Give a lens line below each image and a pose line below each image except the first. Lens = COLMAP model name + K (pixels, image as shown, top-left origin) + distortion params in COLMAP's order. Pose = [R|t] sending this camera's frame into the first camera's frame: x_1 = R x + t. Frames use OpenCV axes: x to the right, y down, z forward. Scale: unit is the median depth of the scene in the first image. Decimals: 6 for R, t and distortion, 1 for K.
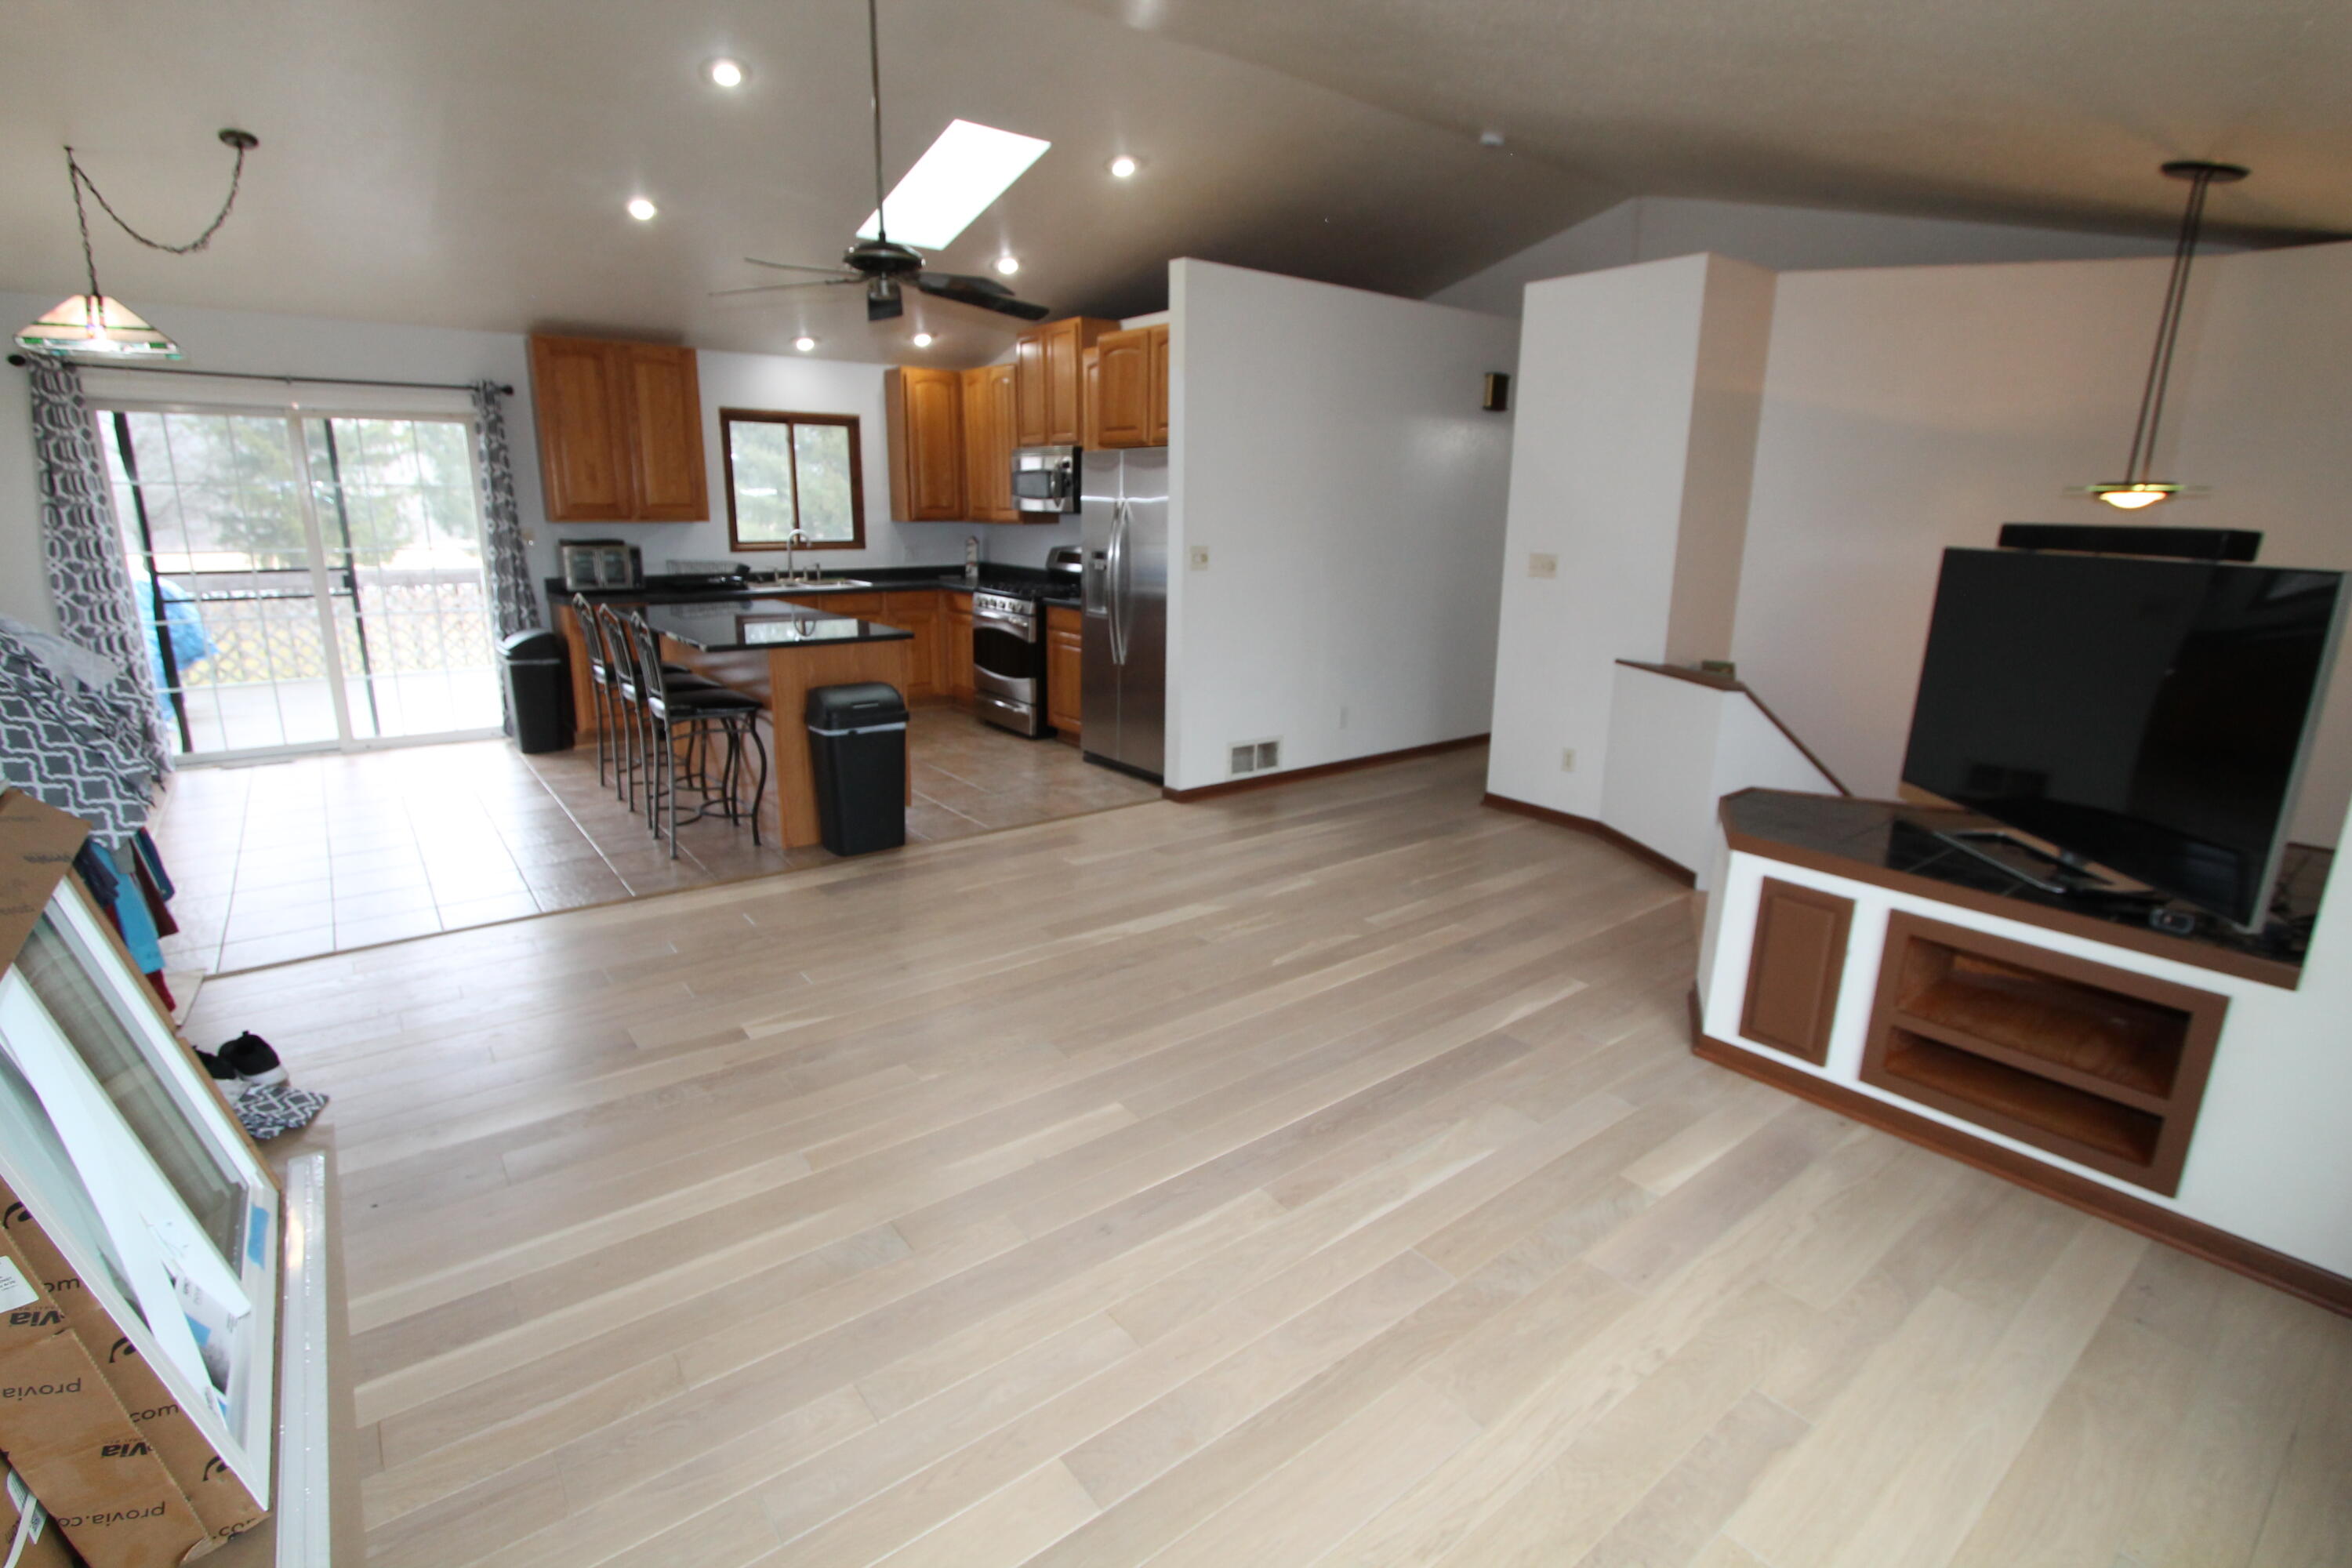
lens RADIAL K [[1095.7, 0, 1183.2], [0, 1095.7, 786.7], [0, 0, 1]] dist [-0.017371, -0.001215]
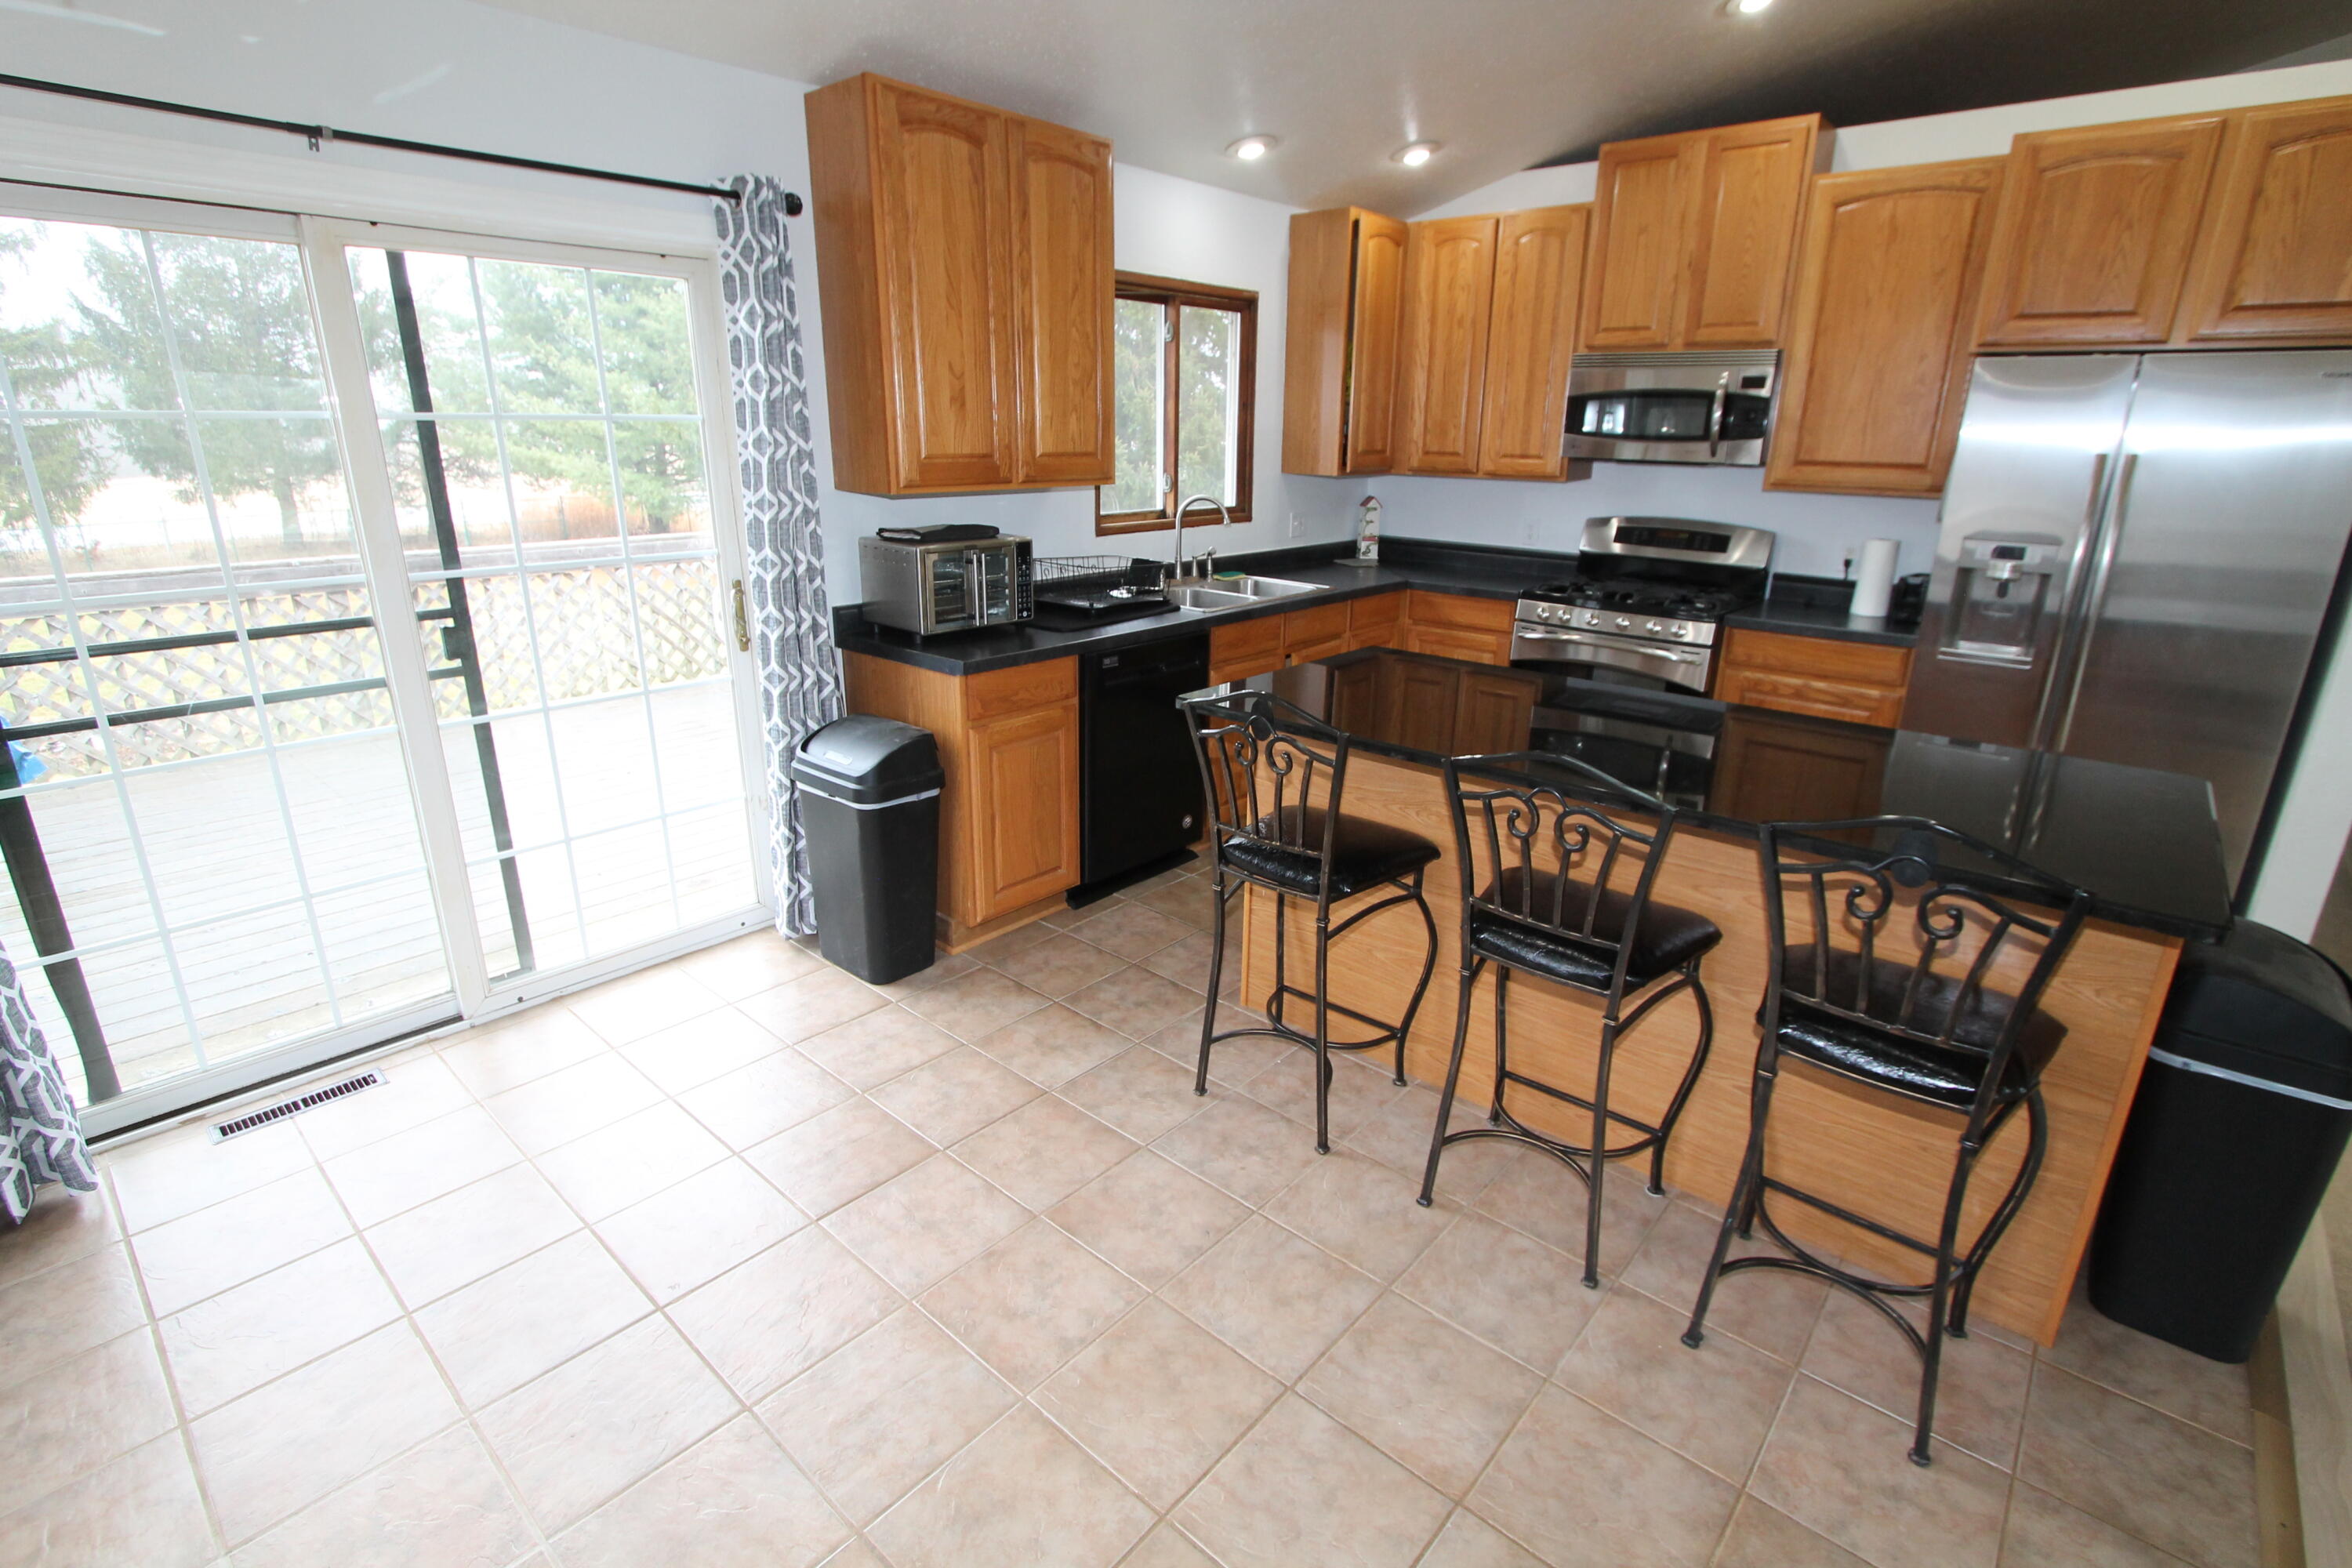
lens RADIAL K [[1095.7, 0, 1169.0], [0, 1095.7, 771.6], [0, 0, 1]] dist [-0.017371, -0.001215]
pose [[0.982983, -0.058808, 0.174029, -0.571463], [0.049288, 0.997068, 0.058530, -0.149688], [-0.176961, -0.048956, 0.983000, 0.520699]]
